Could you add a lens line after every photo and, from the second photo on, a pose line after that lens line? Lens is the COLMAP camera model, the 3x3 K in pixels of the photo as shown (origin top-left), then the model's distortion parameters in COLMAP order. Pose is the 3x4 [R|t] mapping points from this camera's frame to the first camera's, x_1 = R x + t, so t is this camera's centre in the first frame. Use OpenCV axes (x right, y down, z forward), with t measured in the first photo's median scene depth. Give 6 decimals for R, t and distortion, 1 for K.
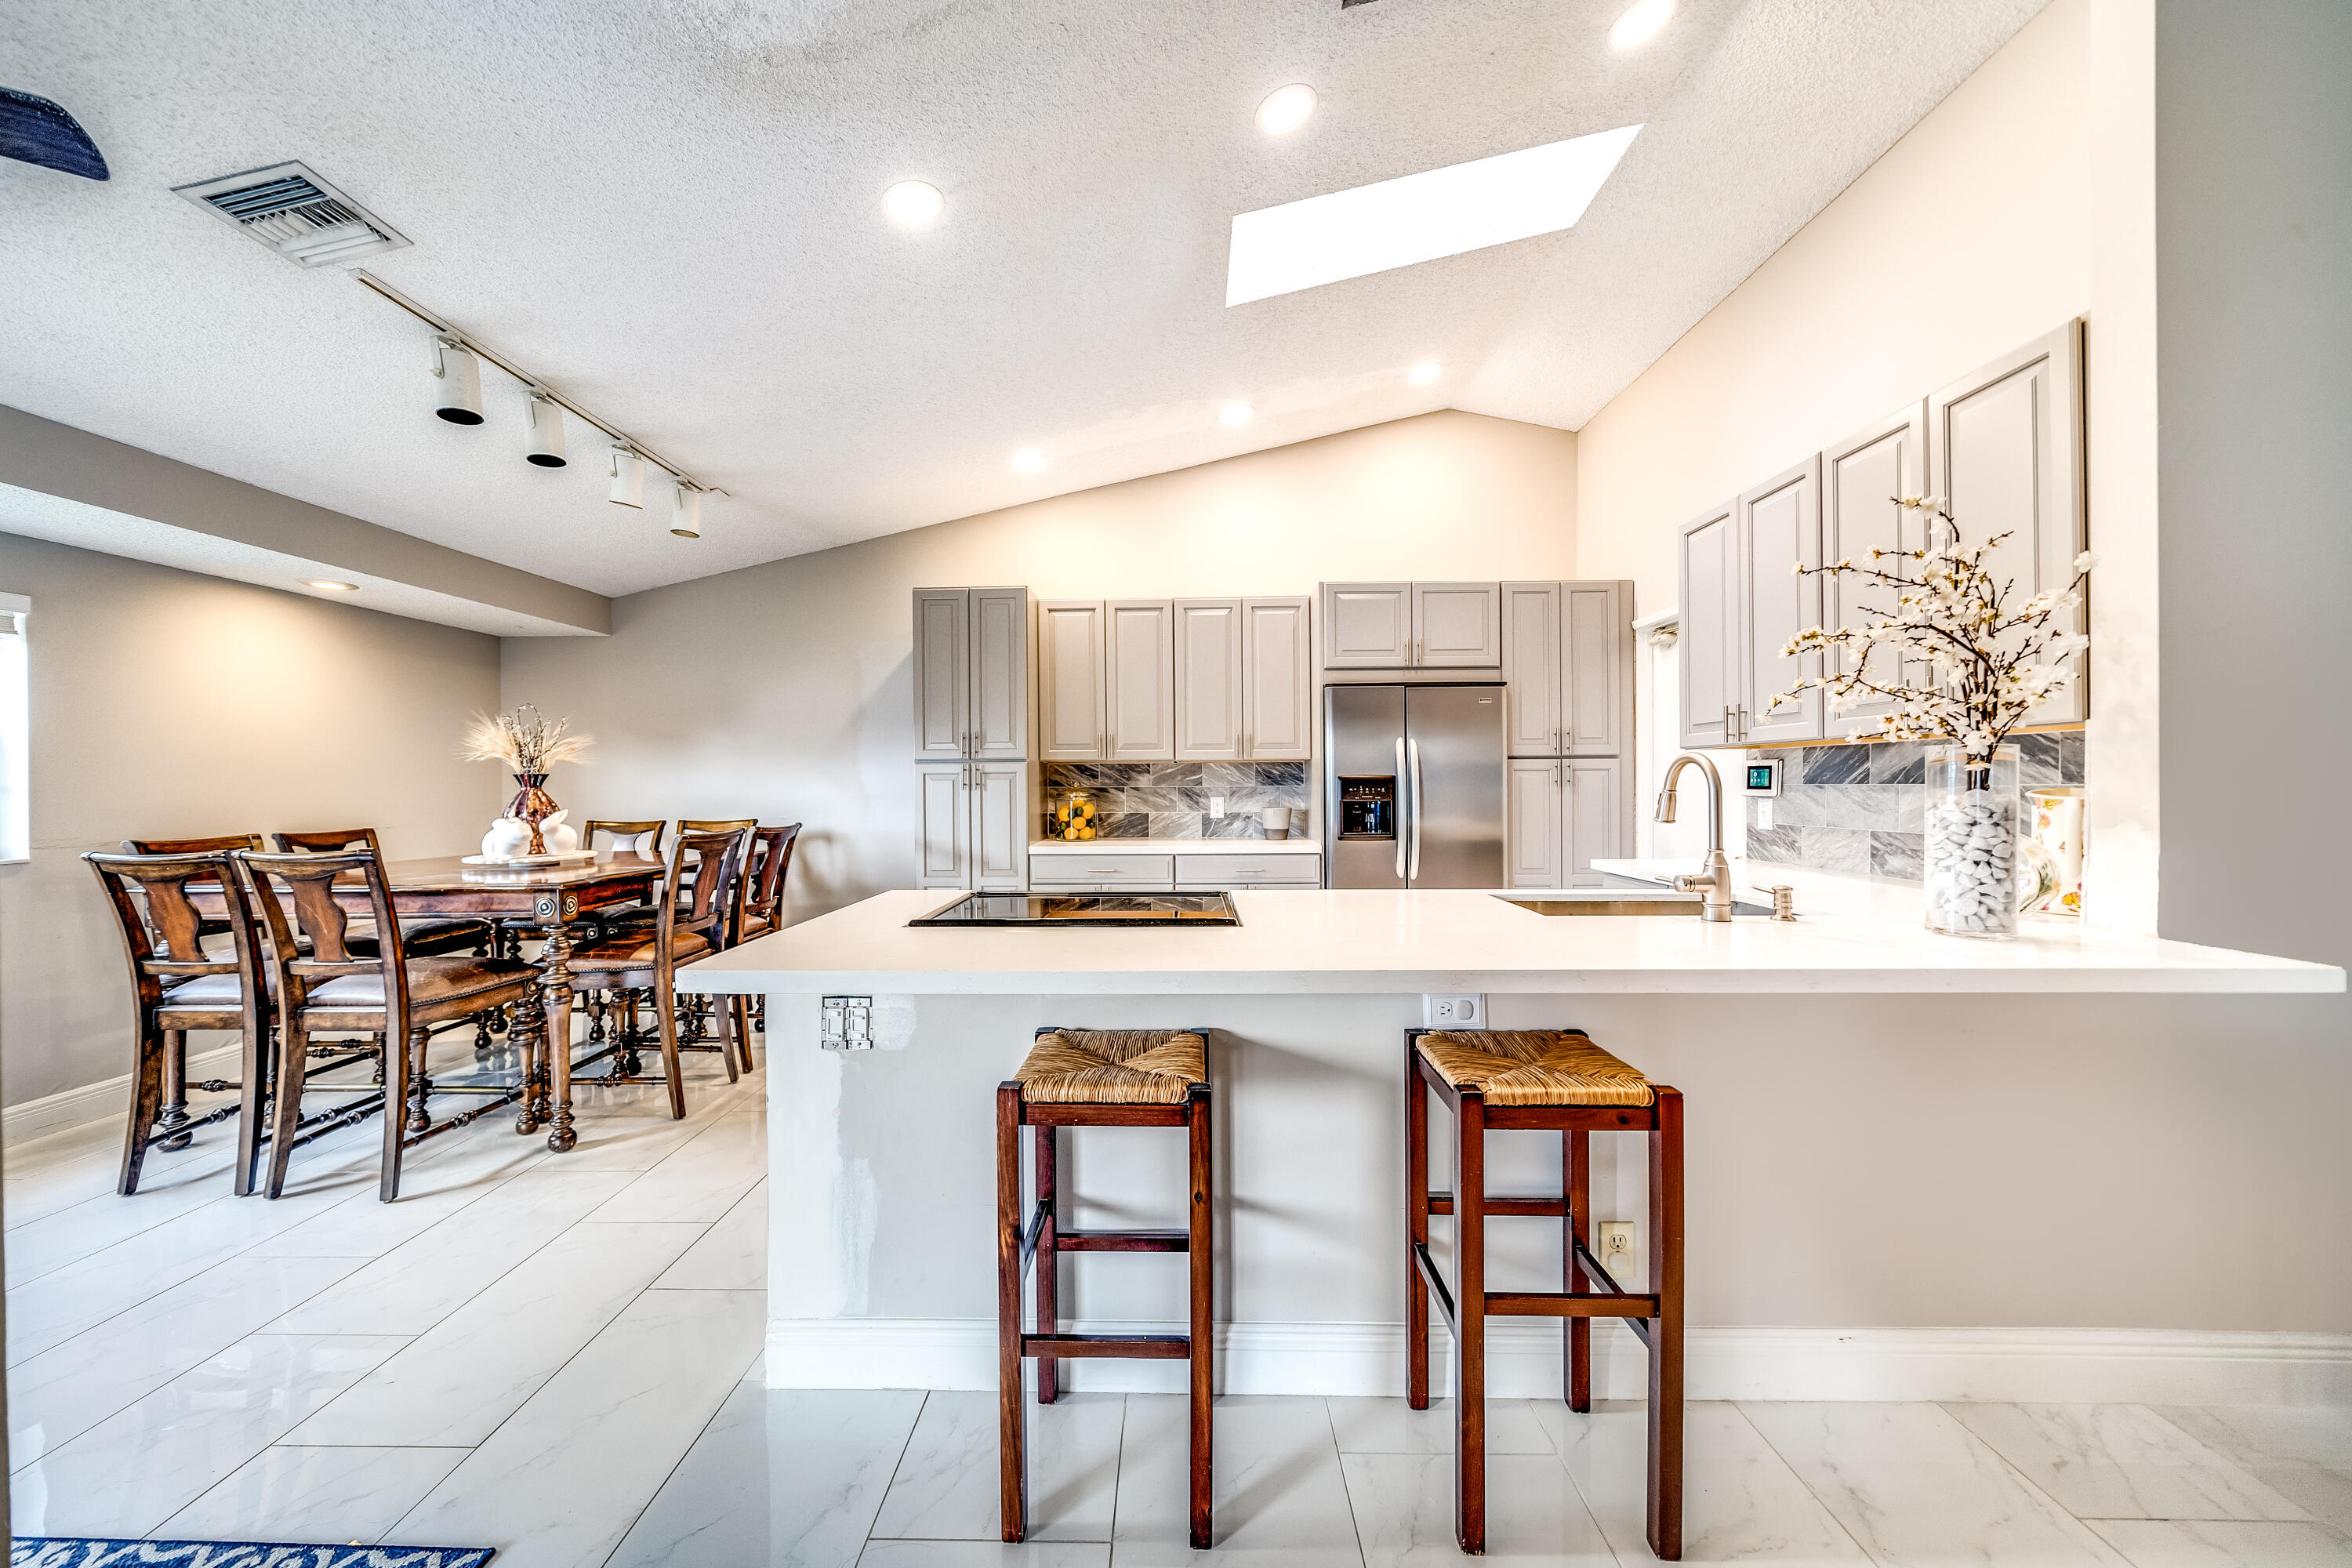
lens RADIAL K [[825.0, 0, 1159.9], [0, 825.0, 788.0], [0, 0, 1]] dist [0.002947, 0.000398]
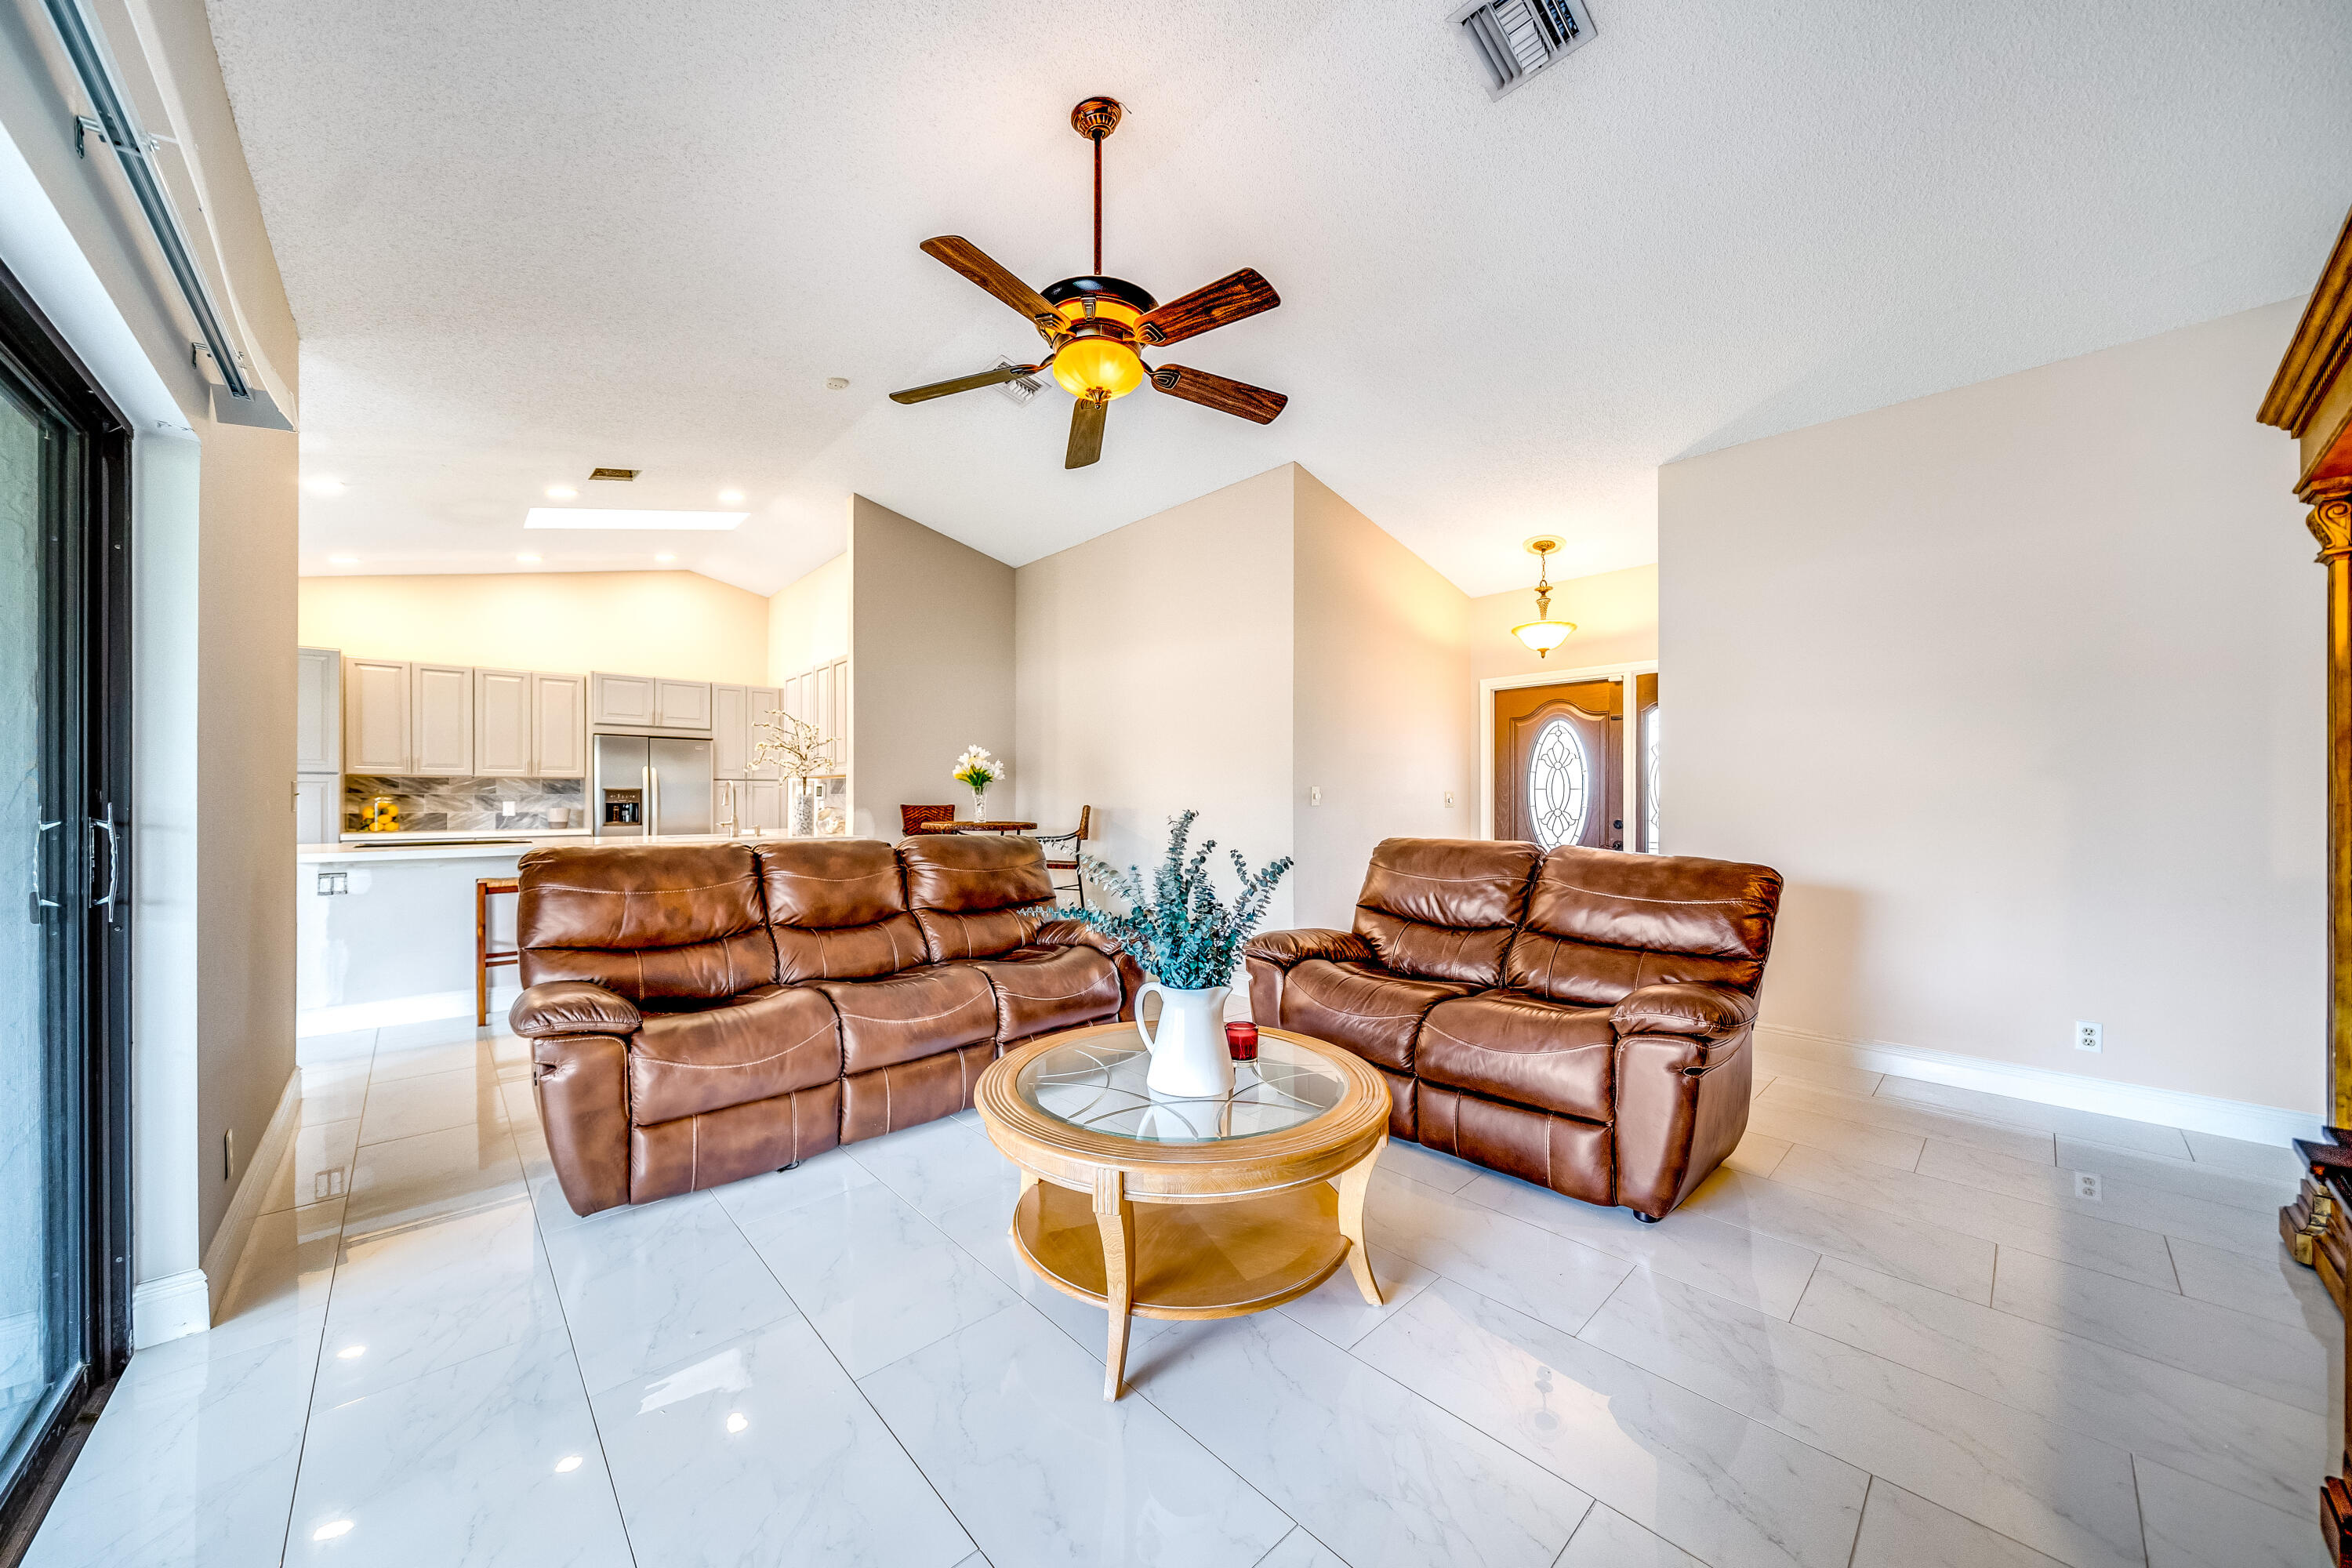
lens RADIAL K [[813.9, 0, 1155.1], [0, 813.9, 795.6], [0, 0, 1]] dist [-0.005202, 0.000069]
pose [[0.724456, 0.008653, 0.689267, -0.102340], [-0.000082, 0.999922, -0.012467, 0.020123], [-0.689321, 0.008975, 0.724400, -0.919881]]
